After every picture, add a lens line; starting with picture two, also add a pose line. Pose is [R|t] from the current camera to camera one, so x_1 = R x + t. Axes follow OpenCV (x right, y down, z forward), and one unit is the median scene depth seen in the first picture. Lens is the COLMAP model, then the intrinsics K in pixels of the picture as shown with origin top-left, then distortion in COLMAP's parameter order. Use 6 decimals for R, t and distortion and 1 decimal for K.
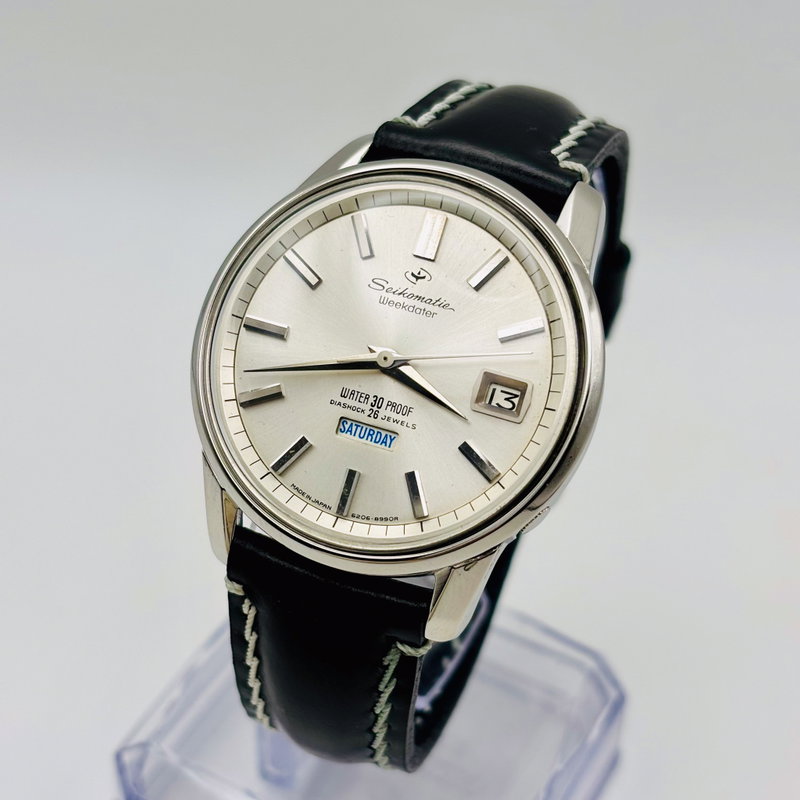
lens RADIAL K [[1680.6, 0, 400.0], [0, 1680.6, 400.0], [0, 0, 1]] dist [0.022590, -0.557678]
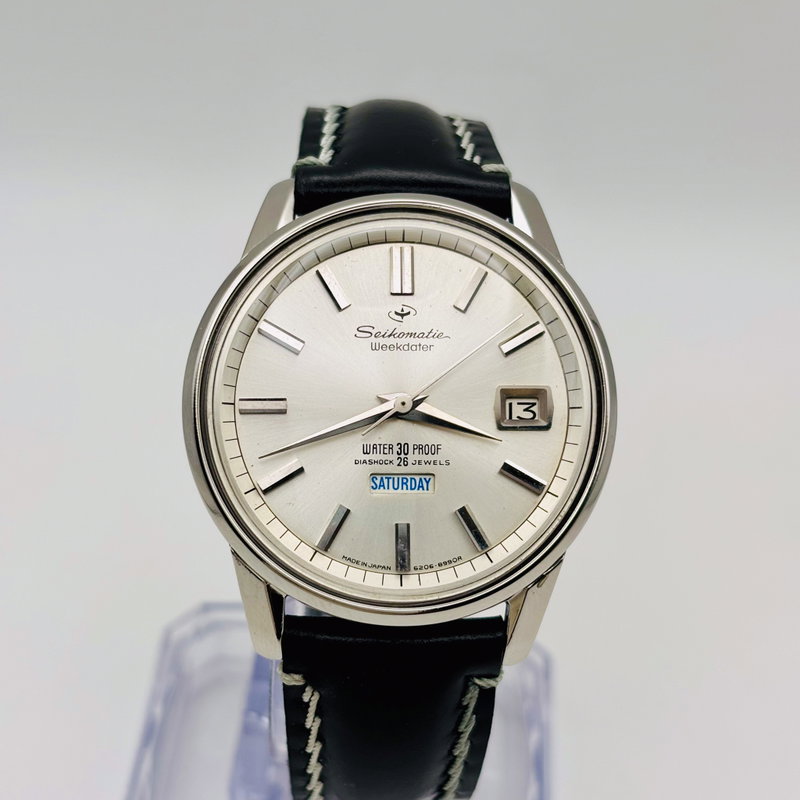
lens RADIAL K [[1680.6, 0, 400.0], [0, 1680.6, 400.0], [0, 0, 1]] dist [0.022590, -0.557678]
pose [[0.910419, -0.269229, 0.314091, -0.310737], [0.265104, 0.962555, 0.056646, -0.081057], [-0.317580, 0.031695, 0.947701, 0.078541]]
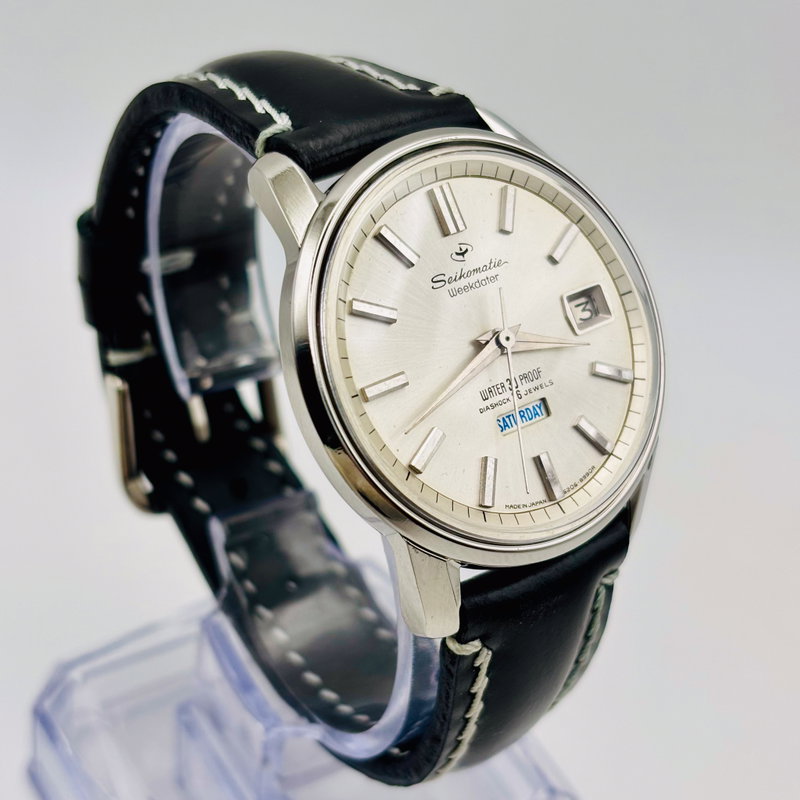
lens RADIAL K [[1680.6, 0, 400.0], [0, 1680.6, 400.0], [0, 0, 1]] dist [0.022590, -0.557678]
pose [[0.512356, -0.536814, 0.670315, -0.686475], [0.474014, 0.827653, 0.300503, -0.306031], [-0.716102, 0.163773, 0.678510, 0.398105]]
